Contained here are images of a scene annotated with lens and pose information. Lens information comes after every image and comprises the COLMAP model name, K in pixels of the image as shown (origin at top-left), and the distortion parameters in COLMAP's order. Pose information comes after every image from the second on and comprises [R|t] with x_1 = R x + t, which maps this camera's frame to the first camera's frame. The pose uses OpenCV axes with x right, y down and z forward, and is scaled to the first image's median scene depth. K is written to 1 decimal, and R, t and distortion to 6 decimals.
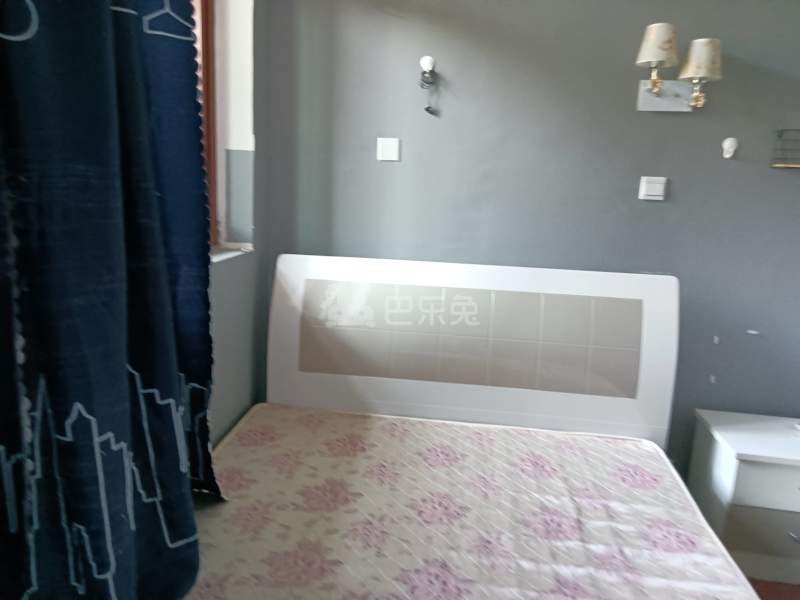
lens RADIAL K [[597.6, 0, 397.9], [0, 597.6, 297.2], [0, 0, 1]] dist [0.017470, 0.002686]
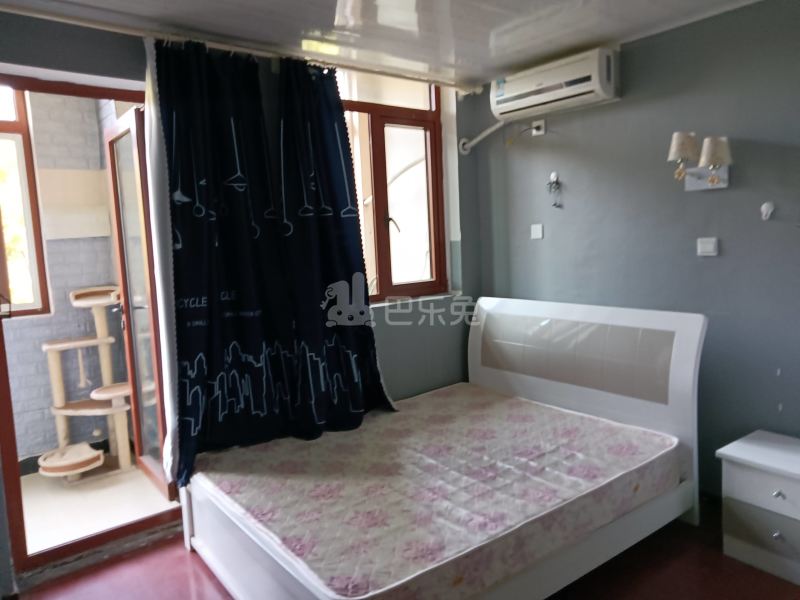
lens RADIAL K [[592.9, 0, 396.7], [0, 592.9, 294.7], [0, 0, 1]] dist [0.025760, 0.005590]
pose [[0.689923, -0.000235, -0.723882, 0.980991], [-0.061412, 0.996376, -0.058856, 0.040701], [0.721273, 0.085061, 0.687408, -0.386676]]
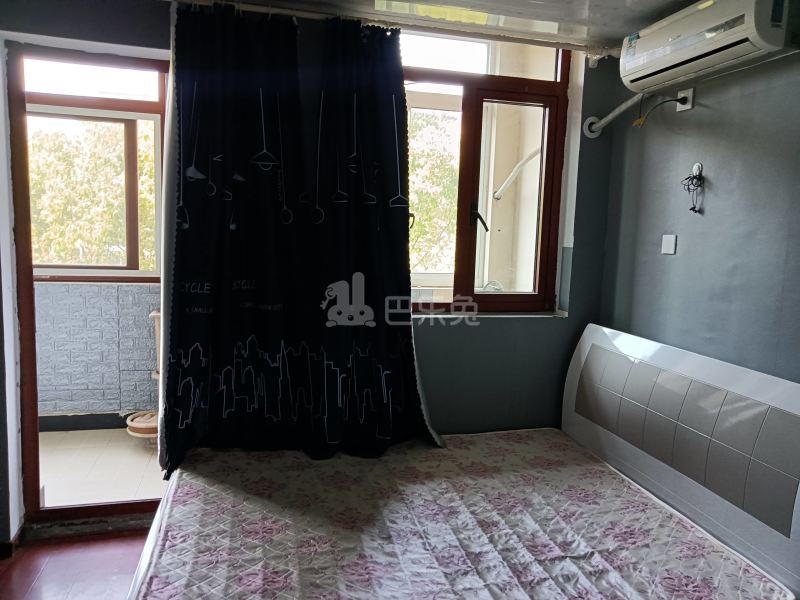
lens RADIAL K [[597.6, 0, 397.9], [0, 597.6, 297.2], [0, 0, 1]] dist [0.017470, 0.002686]
pose [[0.337076, 0.072583, -0.938675, 1.015293], [-0.194068, 0.980969, 0.006164, -0.060997], [0.921259, 0.180090, 0.344747, 0.157619]]
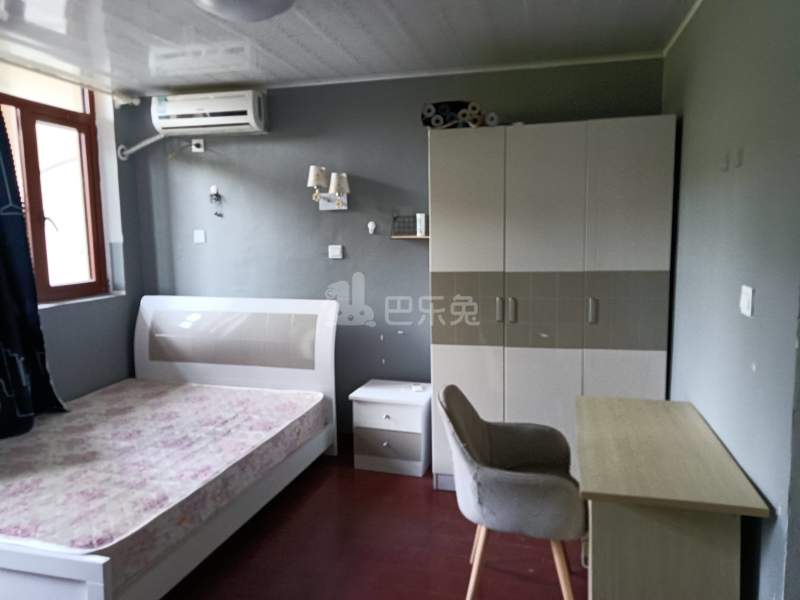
lens RADIAL K [[597.7, 0, 398.5], [0, 597.7, 292.8], [0, 0, 1]] dist [0.040068, 0.000231]
pose [[0.983809, -0.035121, -0.175748, 1.000173], [0.020519, 0.996236, -0.084224, 0.098731], [0.178044, 0.079254, 0.980826, -0.744515]]
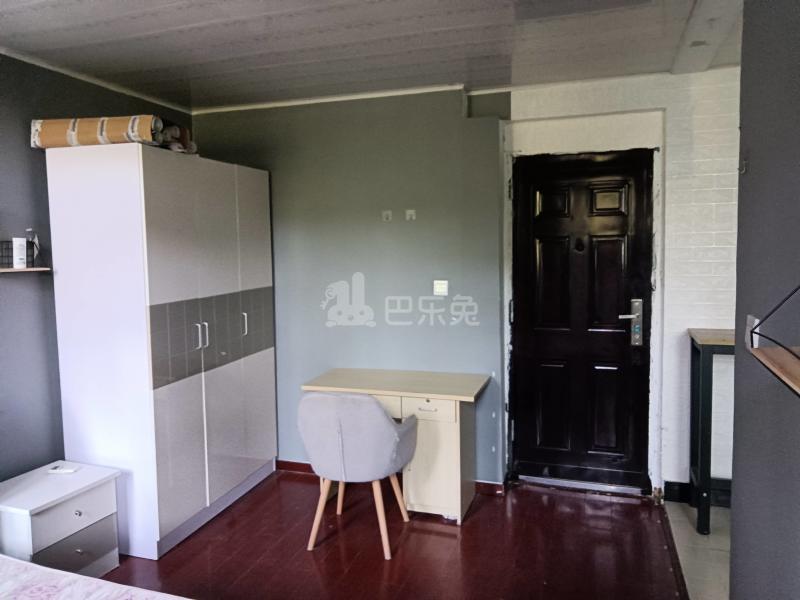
lens RADIAL K [[603.8, 0, 398.9], [0, 603.8, 297.5], [0, 0, 1]] dist [0.006631, 0.007034]
pose [[0.220580, -0.129876, 0.966683, -0.376885], [0.210292, 0.974118, 0.082890, -0.098323], [-0.952429, 0.185002, 0.242183, -0.073878]]
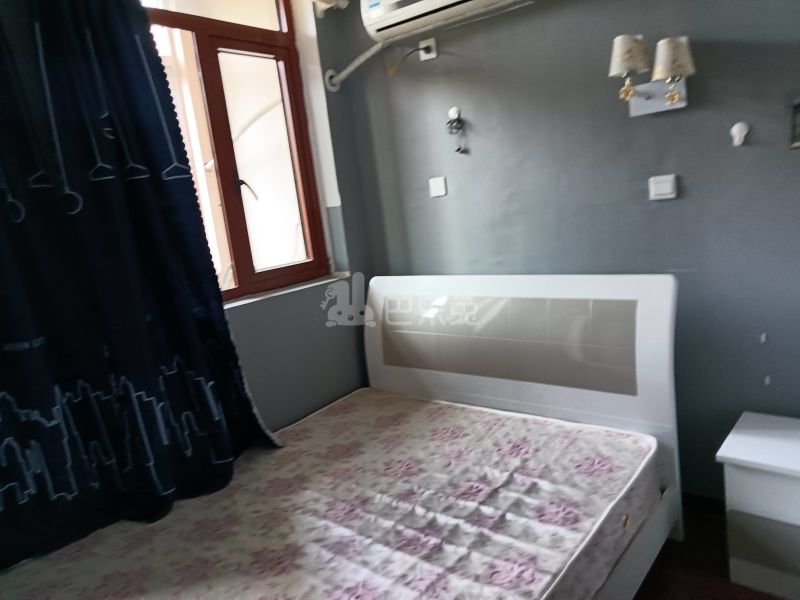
lens RADIAL K [[586.4, 0, 400.0], [0, 586.4, 300.0], [0, 0, 1]] dist [0.005797, -0.002380]
pose [[0.833201, -0.046252, -0.551032, 0.648104], [0.050486, 0.998697, -0.007490, -0.009214], [0.550660, -0.021578, 0.834450, -0.069667]]
